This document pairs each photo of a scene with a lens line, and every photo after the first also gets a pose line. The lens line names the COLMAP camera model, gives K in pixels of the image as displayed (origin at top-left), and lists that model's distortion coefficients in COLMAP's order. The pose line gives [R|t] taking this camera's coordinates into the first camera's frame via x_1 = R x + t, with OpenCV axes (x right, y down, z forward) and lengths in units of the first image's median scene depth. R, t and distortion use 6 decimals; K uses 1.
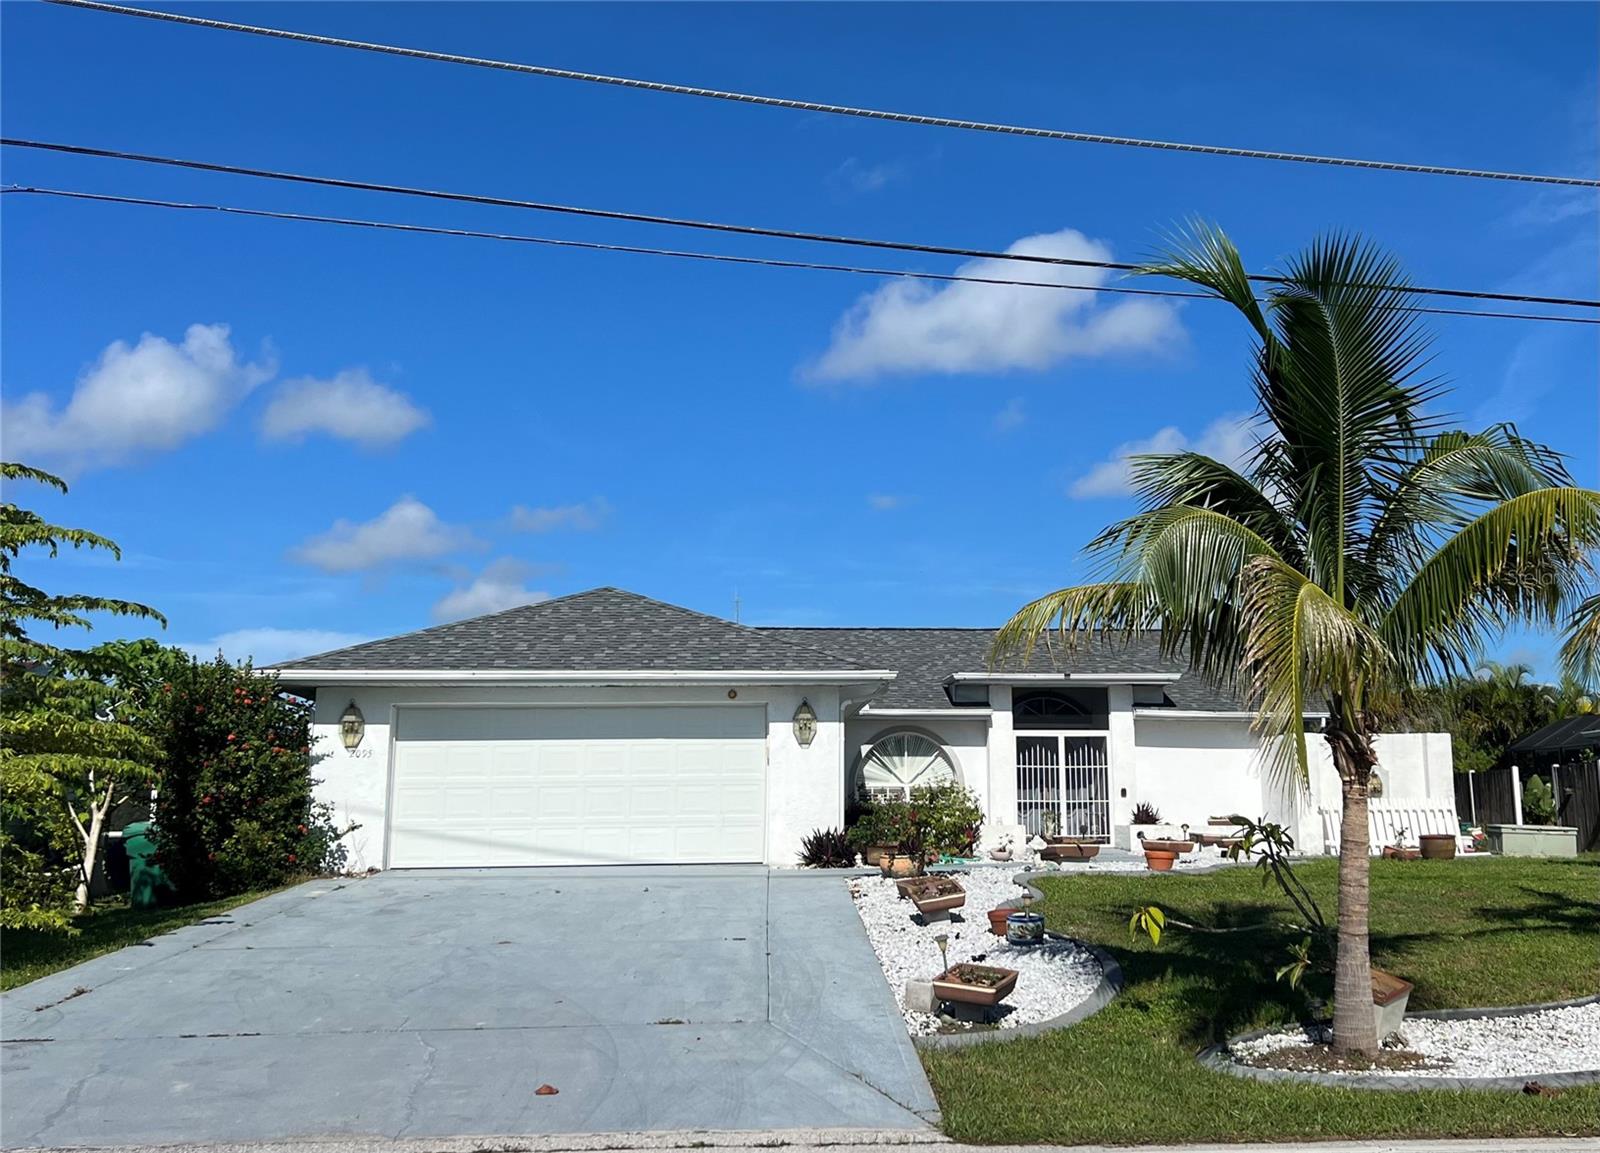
lens RADIAL K [[1238.1, 0, 904.6], [0, 1238.1, 572.7], [0, 0, 1]] dist [0.068840, -0.000223]
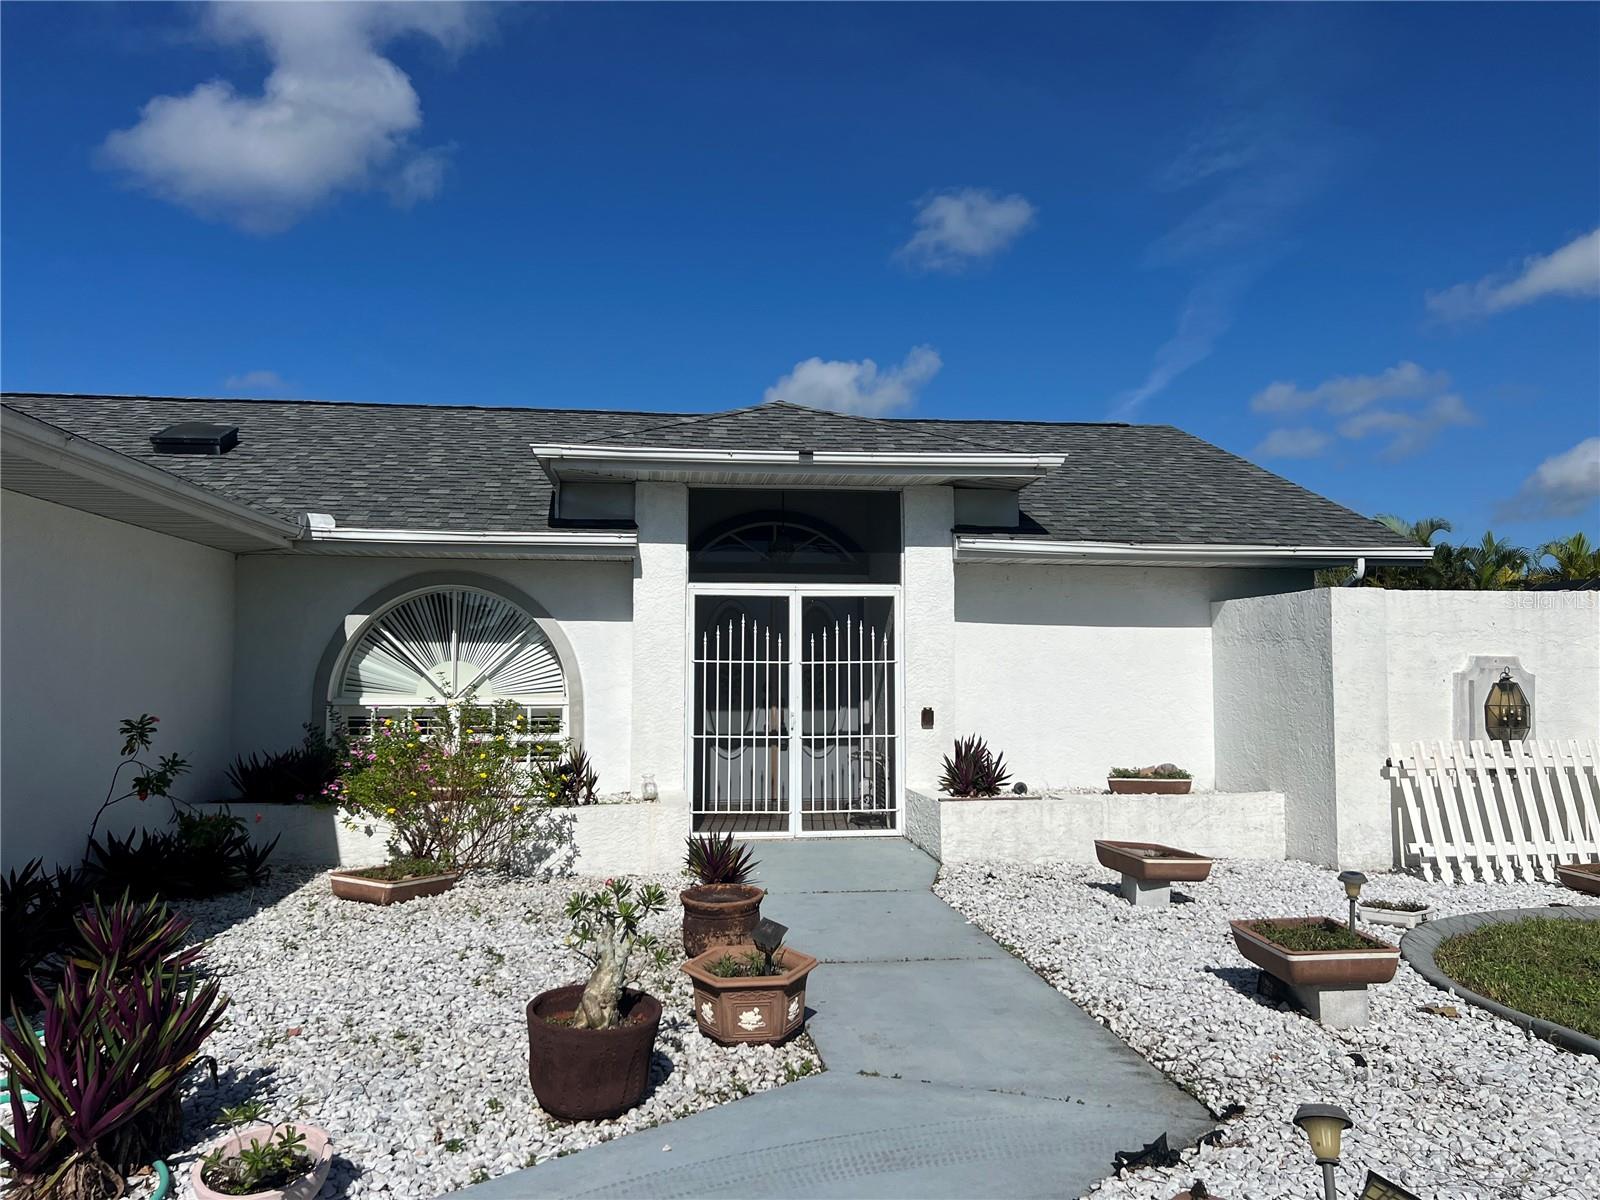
lens RADIAL K [[1217.4, 0, 800.0], [0, 1217.4, 600.0], [0, 0, 1]] dist [0.081576, -0.134966]
pose [[0.998377, 0.006227, 0.056608, 0.102622], [-0.012790, 0.993129, 0.116326, 0.081206], [-0.055495, -0.116862, 0.991597, 0.557265]]
